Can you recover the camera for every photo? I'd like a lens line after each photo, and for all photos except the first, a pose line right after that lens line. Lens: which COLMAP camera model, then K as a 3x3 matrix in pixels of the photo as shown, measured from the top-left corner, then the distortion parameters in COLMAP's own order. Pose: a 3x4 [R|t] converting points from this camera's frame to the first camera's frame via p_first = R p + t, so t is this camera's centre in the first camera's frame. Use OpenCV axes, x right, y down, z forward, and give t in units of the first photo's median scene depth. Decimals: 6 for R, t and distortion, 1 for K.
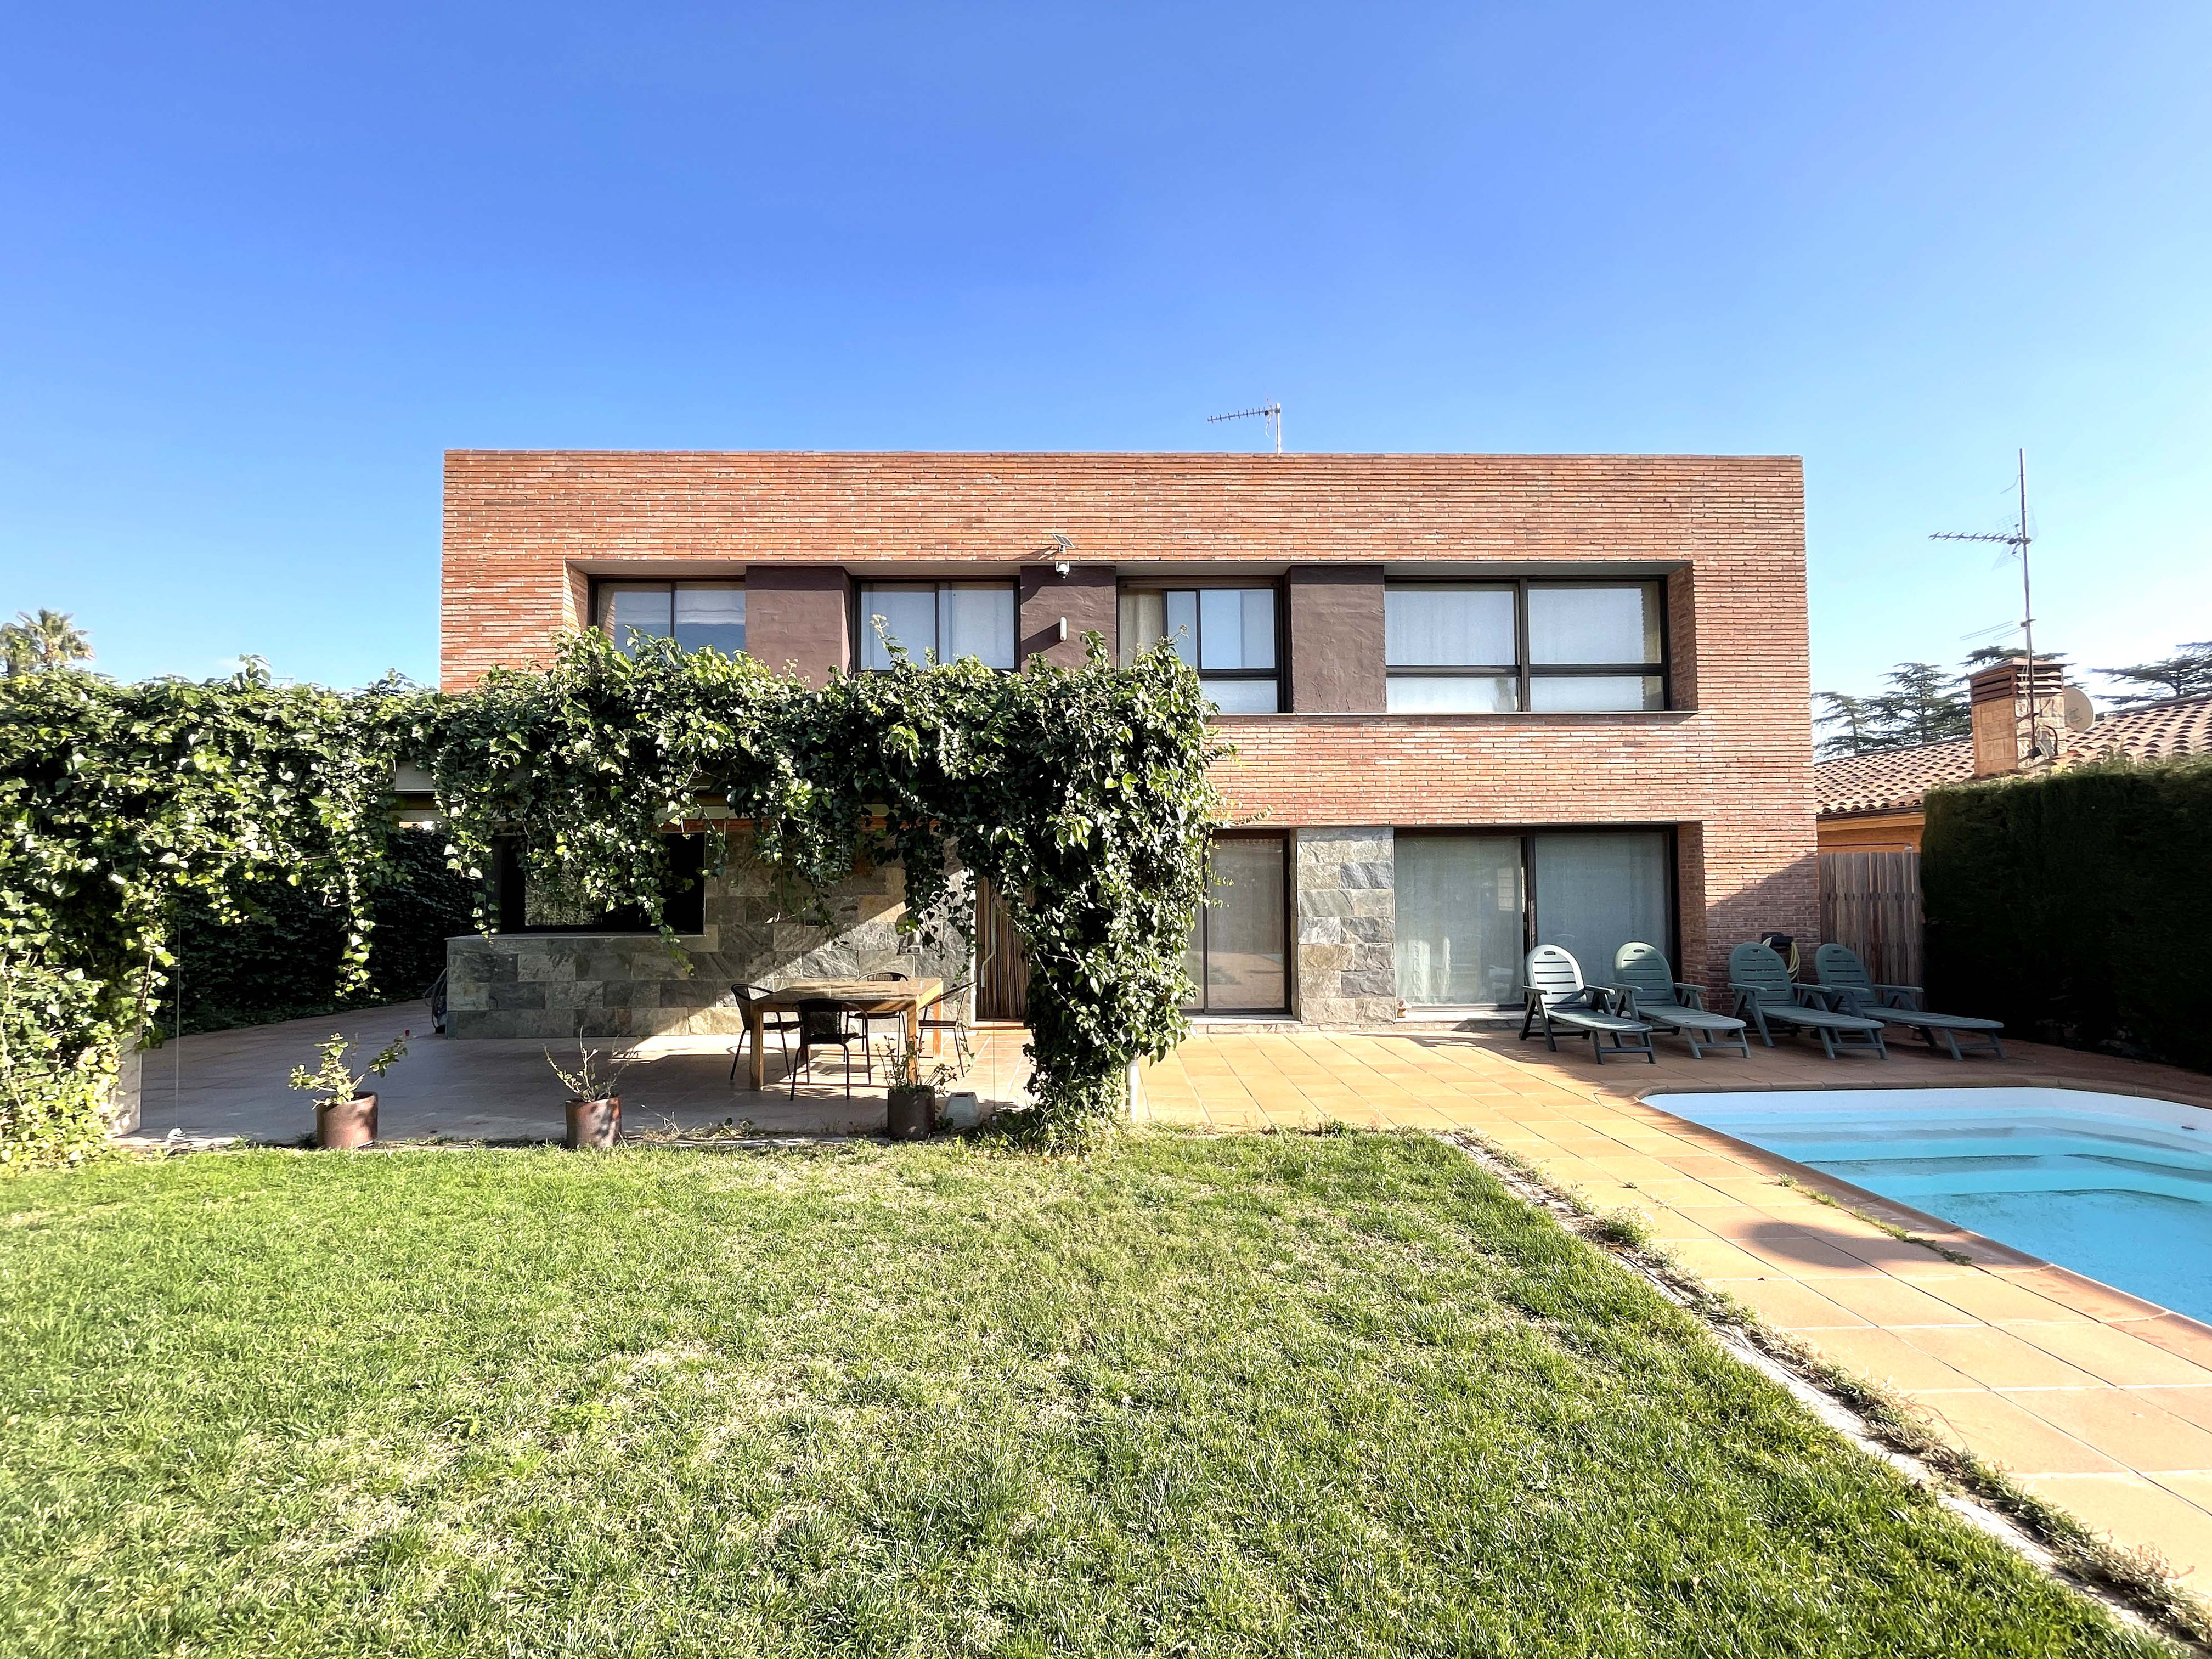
lens RADIAL K [[890.2, 0, 1102.6], [0, 890.2, 849.1], [0, 0, 1]] dist [-0.001325, -0.000131]
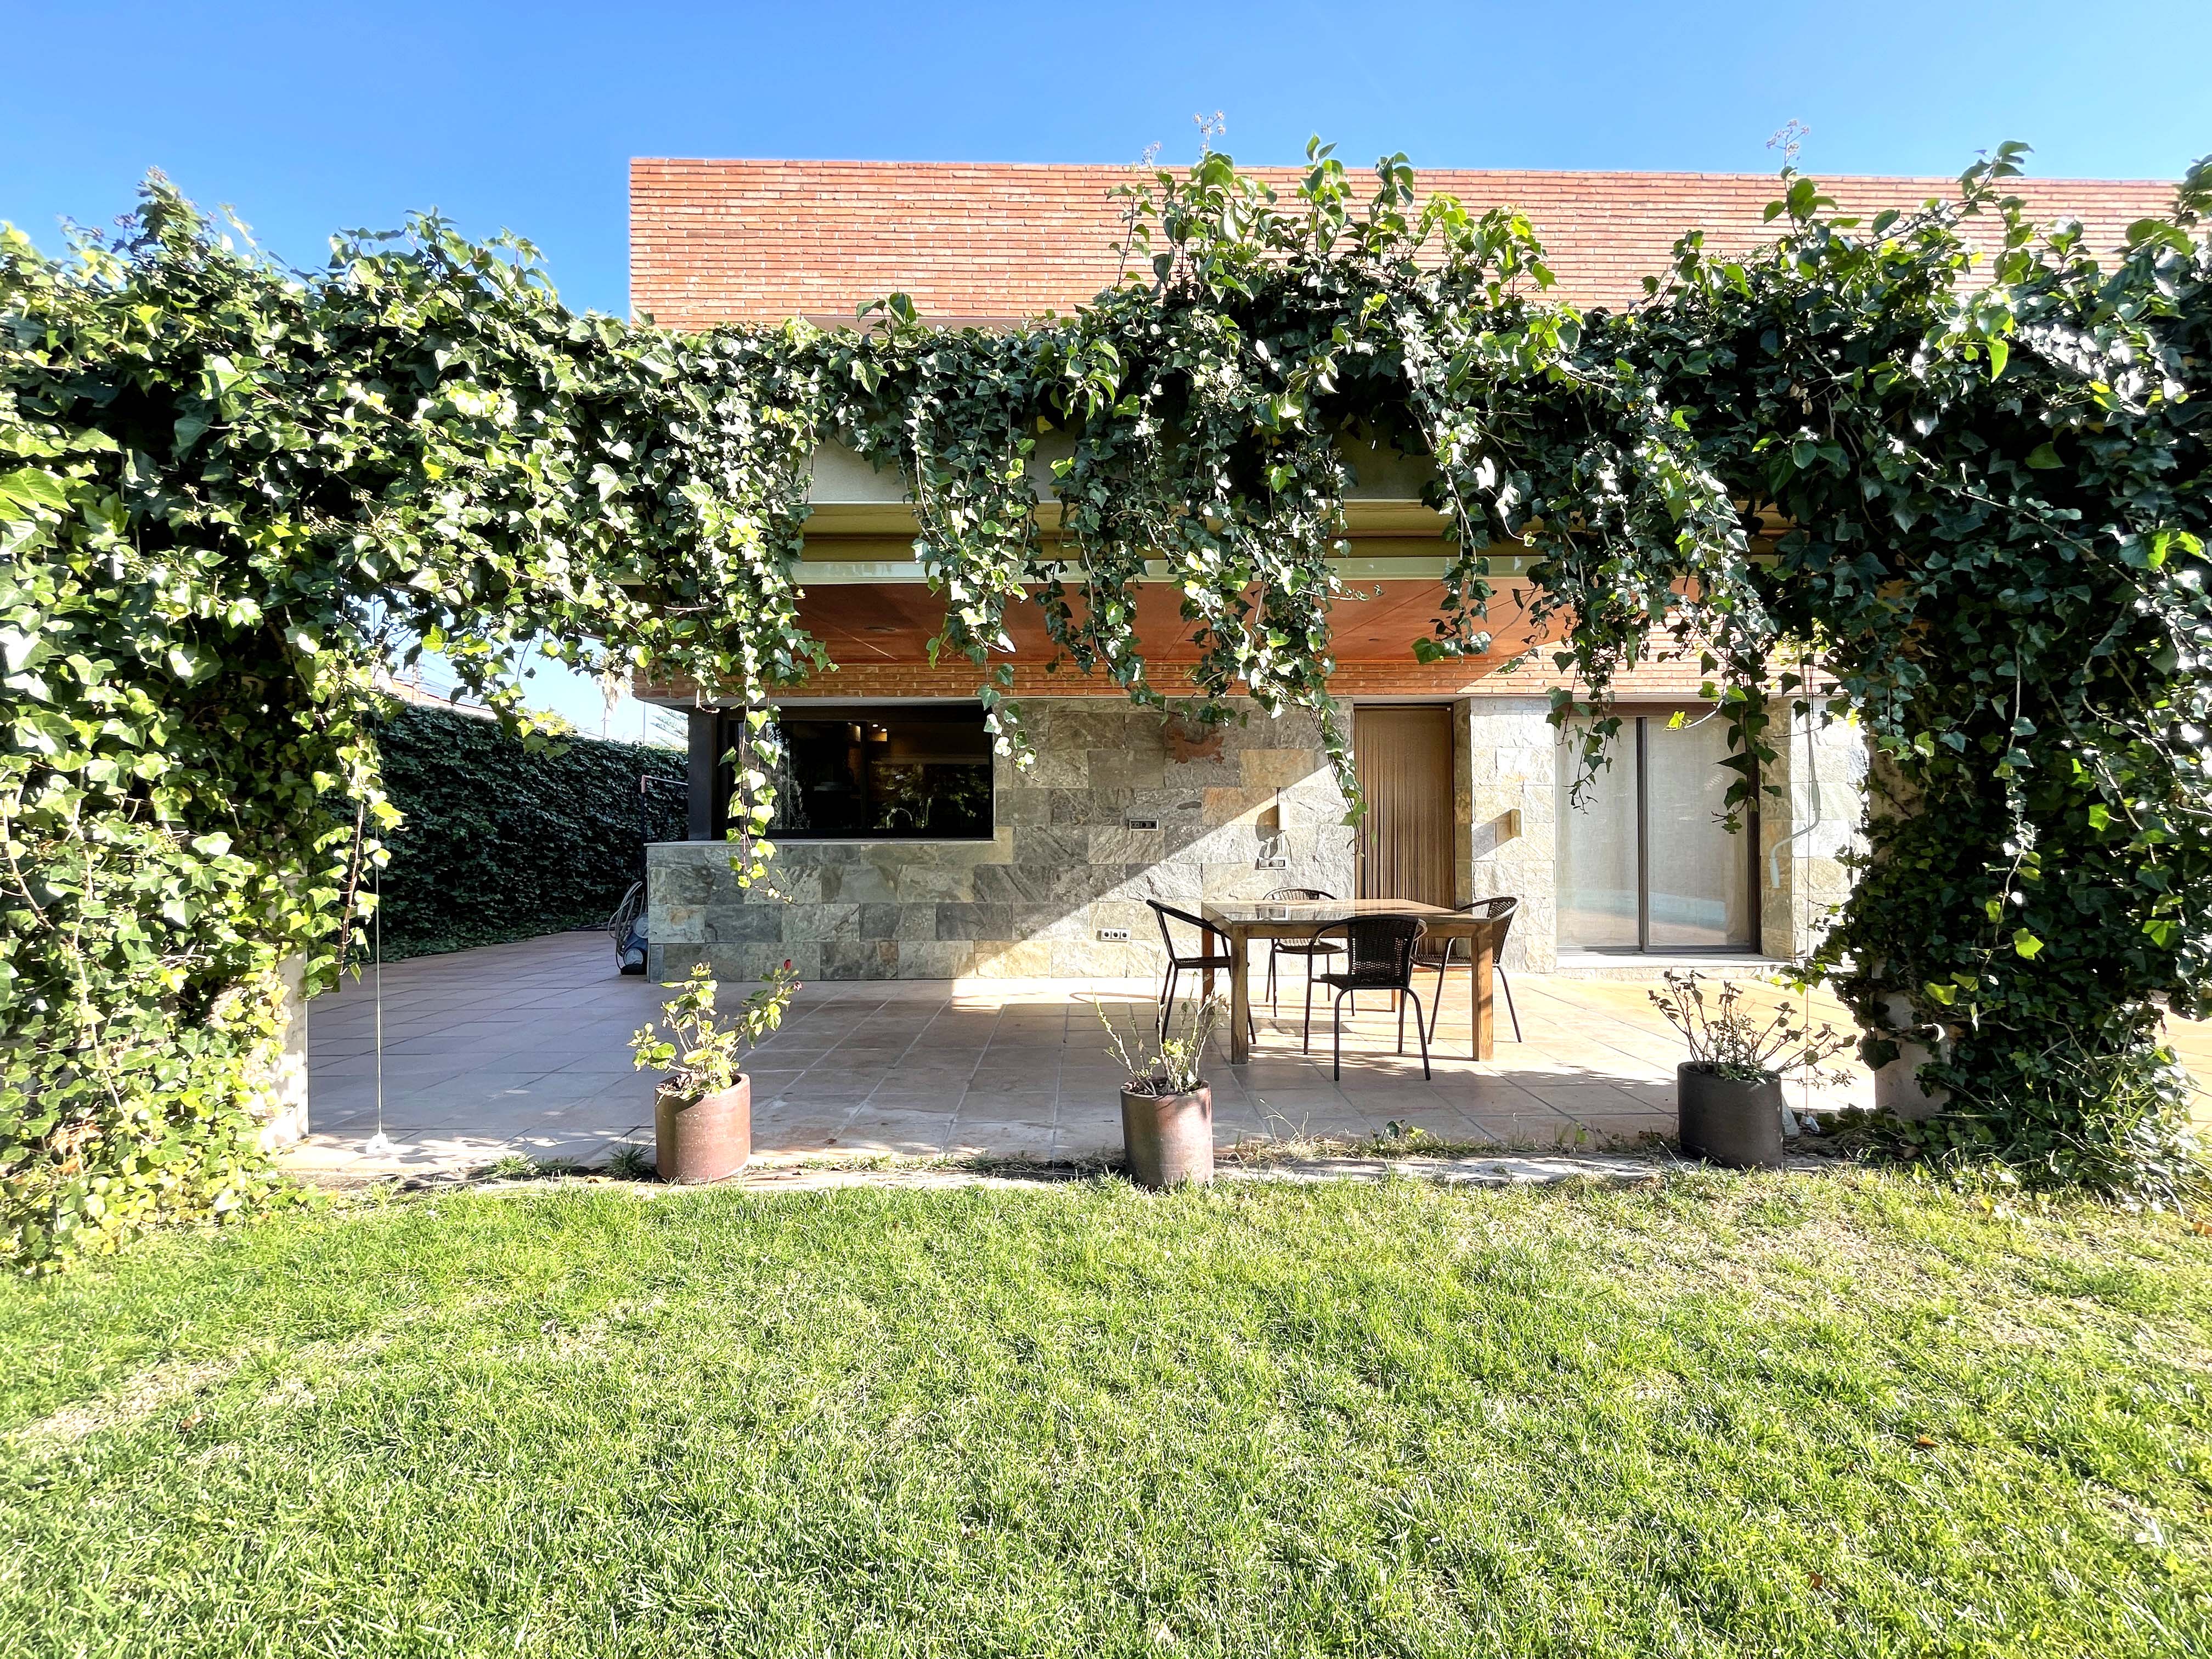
lens RADIAL K [[909.7, 0, 1114.4], [0, 909.7, 823.1], [0, 0, 1]] dist [-0.002735, -0.000421]
pose [[0.999943, 0.001855, -0.010496, -0.639237], [-0.001559, 0.999603, 0.028129, 0.114347], [0.010544, -0.028111, 0.999549, 0.491415]]
